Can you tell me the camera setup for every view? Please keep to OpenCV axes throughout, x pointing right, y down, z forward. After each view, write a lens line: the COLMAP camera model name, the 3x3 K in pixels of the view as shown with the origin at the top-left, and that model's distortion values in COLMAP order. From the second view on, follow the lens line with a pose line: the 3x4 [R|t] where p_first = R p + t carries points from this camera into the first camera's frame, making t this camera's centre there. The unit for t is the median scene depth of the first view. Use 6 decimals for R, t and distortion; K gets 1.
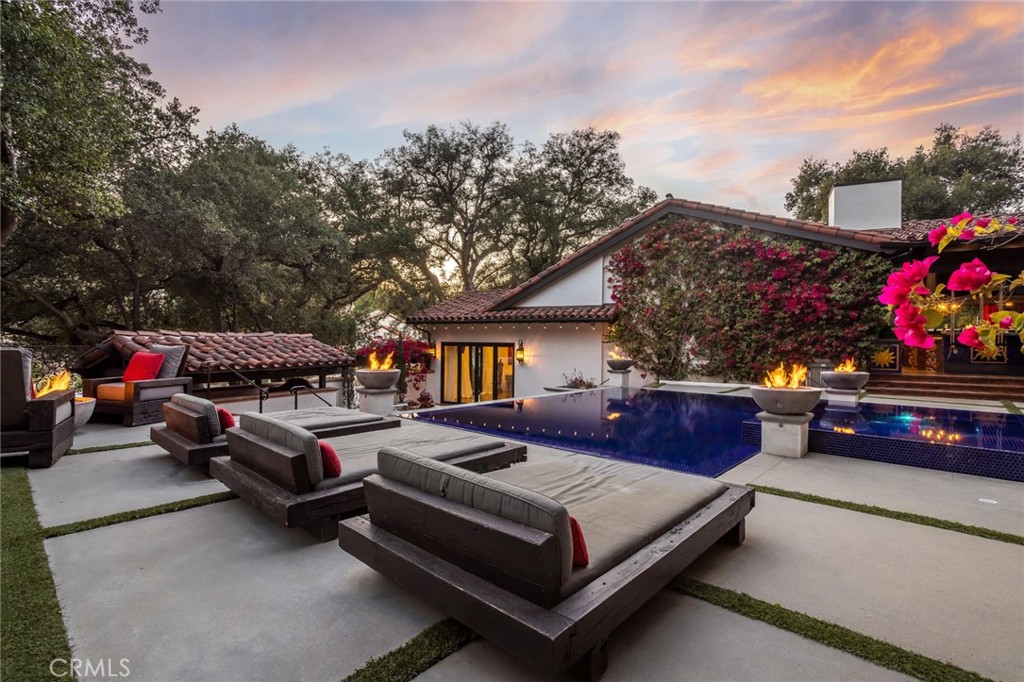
lens RADIAL K [[496.8, 0, 508.2], [0, 496.8, 339.6], [0, 0, 1]] dist [-0.009982, 0.006000]
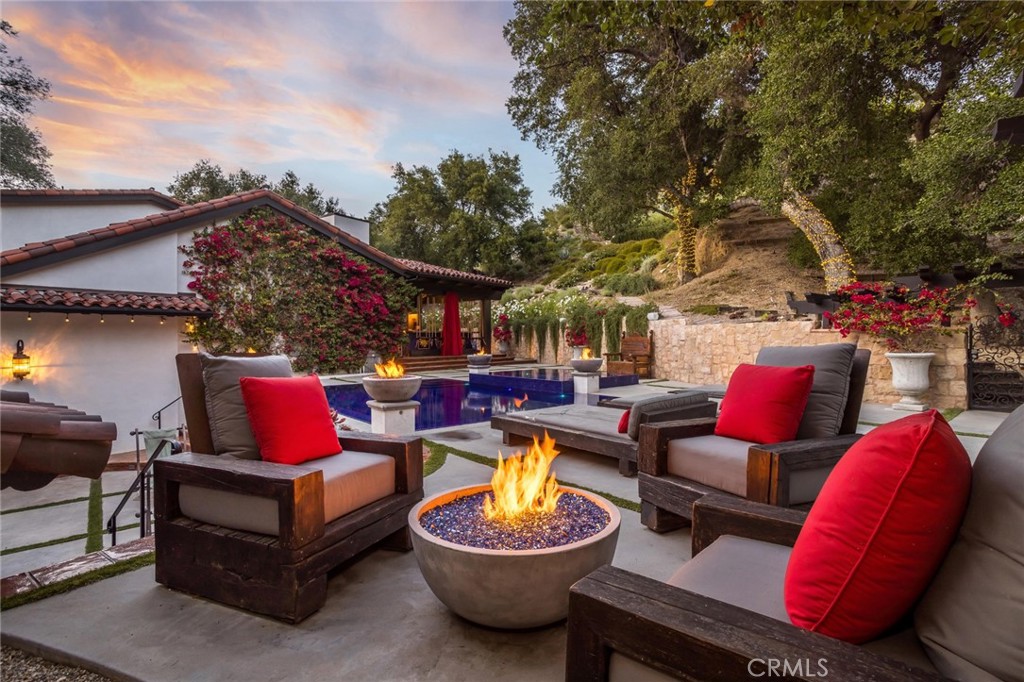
lens RADIAL K [[496.8, 0, 513.2], [0, 496.8, 339.5], [0, 0, 1]] dist [-0.009982, 0.006000]
pose [[0.158877, -0.011788, 0.987228, -1.277109], [0.011188, 0.999886, 0.010139, 0.001184], [-0.987235, 0.009434, 0.158991, 0.882257]]
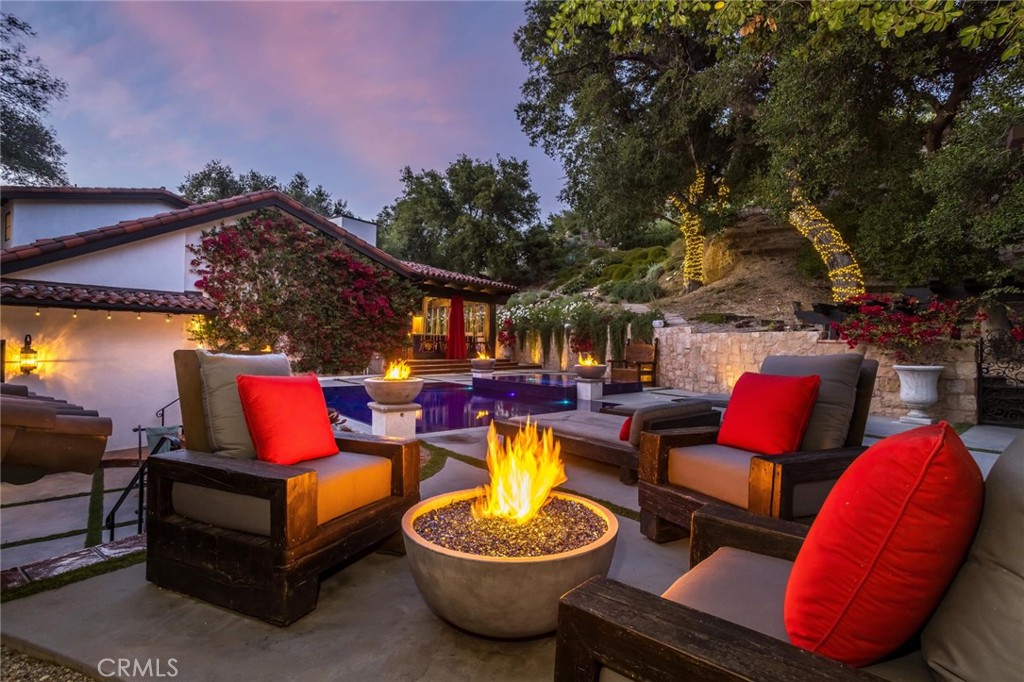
lens RADIAL K [[496.8, 0, 512.3], [0, 496.8, 339.5], [0, 0, 1]] dist [-0.009982, 0.006000]
pose [[0.170589, 0.001789, 0.985341, -1.271092], [-0.008935, 0.999960, -0.000268, 0.002976], [-0.985302, -0.008758, 0.170598, 0.879145]]
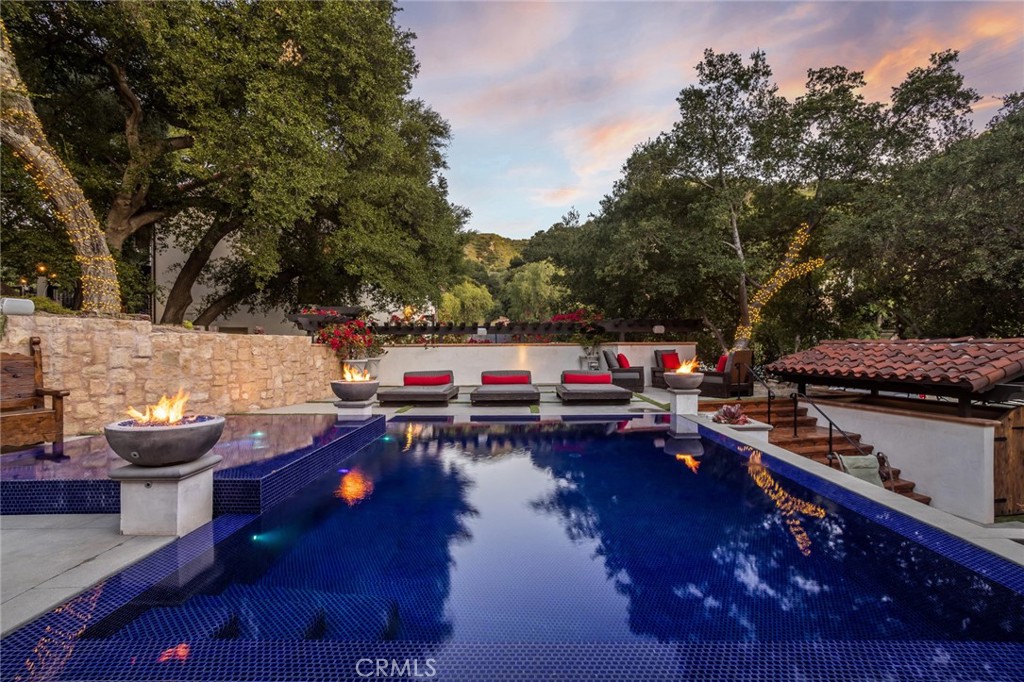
lens RADIAL K [[496.8, 0, 515.1], [0, 496.8, 341.0], [0, 0, 1]] dist [-0.009982, 0.006000]
pose [[-0.746564, -0.014170, -0.665163, 1.059483], [-0.004803, 0.999862, -0.015909, 0.010032], [0.665296, -0.008682, -0.746529, 2.085870]]
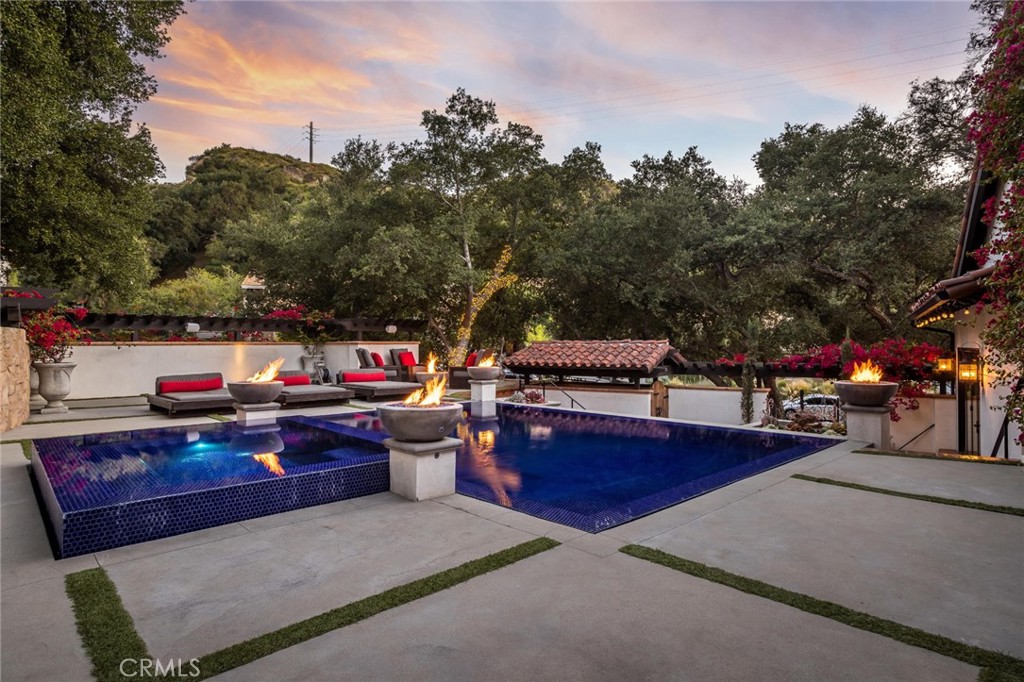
lens RADIAL K [[570.8, 0, 505.4], [0, 570.8, 342.7], [0, 0, 1]] dist [-0.046298, -0.000359]
pose [[-0.089301, -0.013693, -0.995911, 1.401663], [-0.000075, 0.999906, -0.013741, 0.015667], [0.996005, -0.001152, -0.089294, 1.831929]]
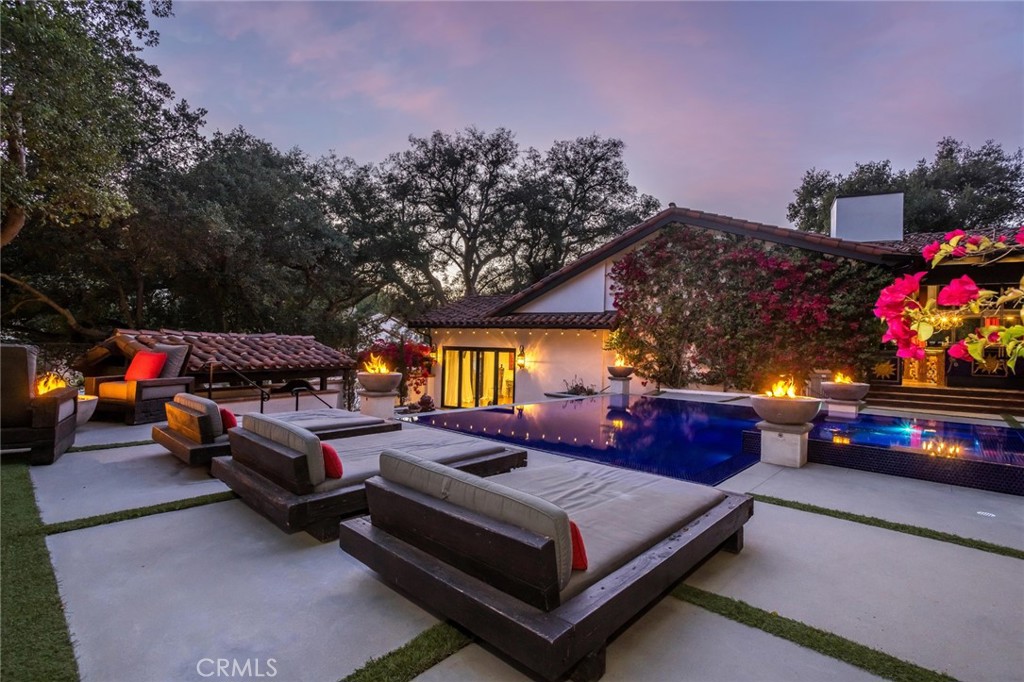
lens RADIAL K [[496.8, 0, 509.0], [0, 496.8, 339.2], [0, 0, 1]] dist [-0.009982, 0.006000]
pose [[0.999857, 0.016913, -0.000686, -0.001215], [-0.016919, 0.999790, -0.011552, -0.000009], [0.000490, 0.011562, 0.999933, -0.003822]]
